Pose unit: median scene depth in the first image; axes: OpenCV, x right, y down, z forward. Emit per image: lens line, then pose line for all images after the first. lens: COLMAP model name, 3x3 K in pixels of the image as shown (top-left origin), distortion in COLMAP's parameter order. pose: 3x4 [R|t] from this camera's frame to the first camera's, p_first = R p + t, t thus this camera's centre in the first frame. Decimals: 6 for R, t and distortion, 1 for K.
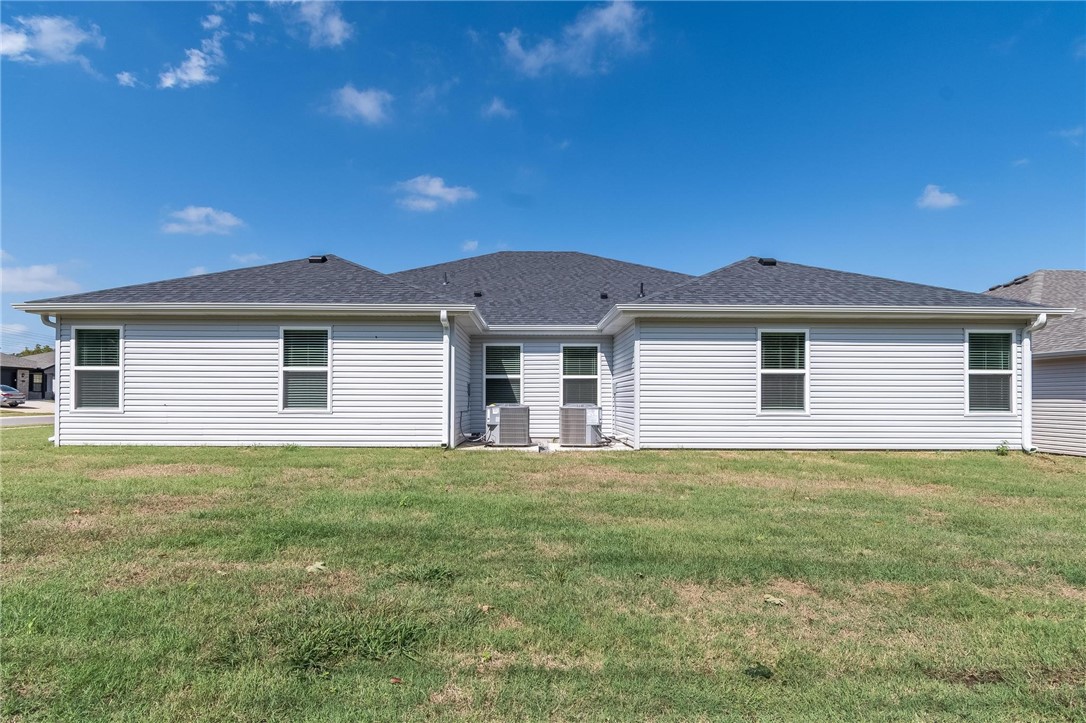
lens RADIAL K [[493.3, 0, 543.0], [0, 493.3, 393.9], [0, 0, 1]] dist [0.001824, 0.000196]
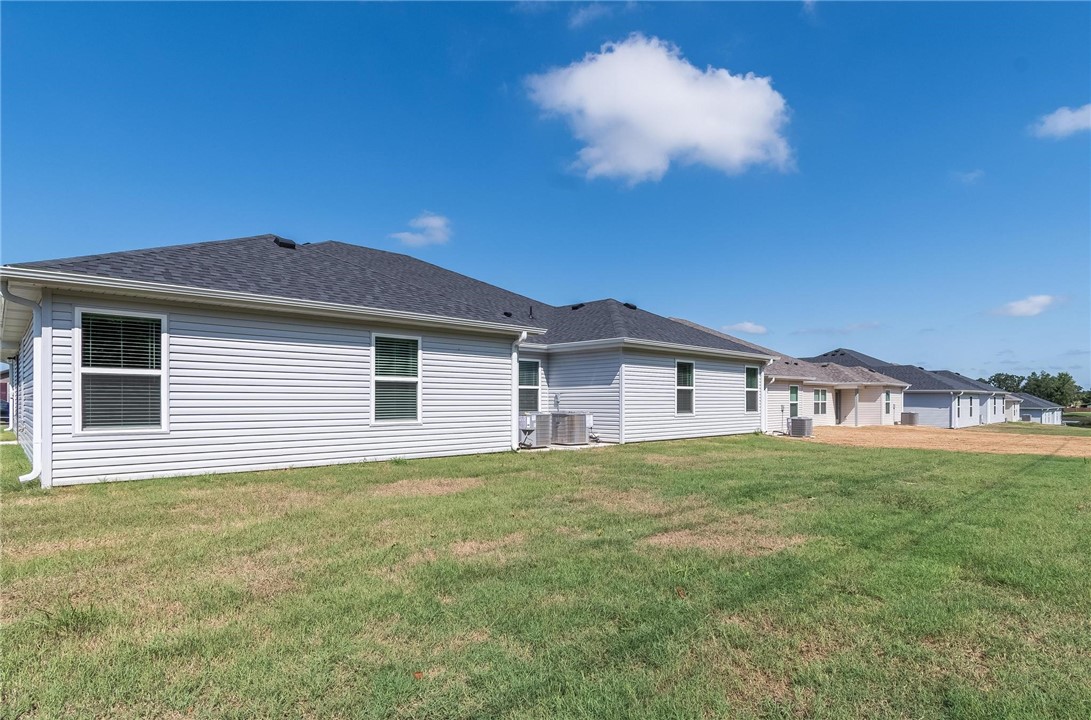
lens RADIAL K [[519.7, 0, 545.6], [0, 519.7, 398.6], [0, 0, 1]] dist [-0.000522, -0.000066]
pose [[0.765189, -0.000690, 0.643805, -0.910514], [-0.002213, 0.999991, 0.003703, -0.016851], [-0.643802, -0.004258, 0.765180, 0.039344]]
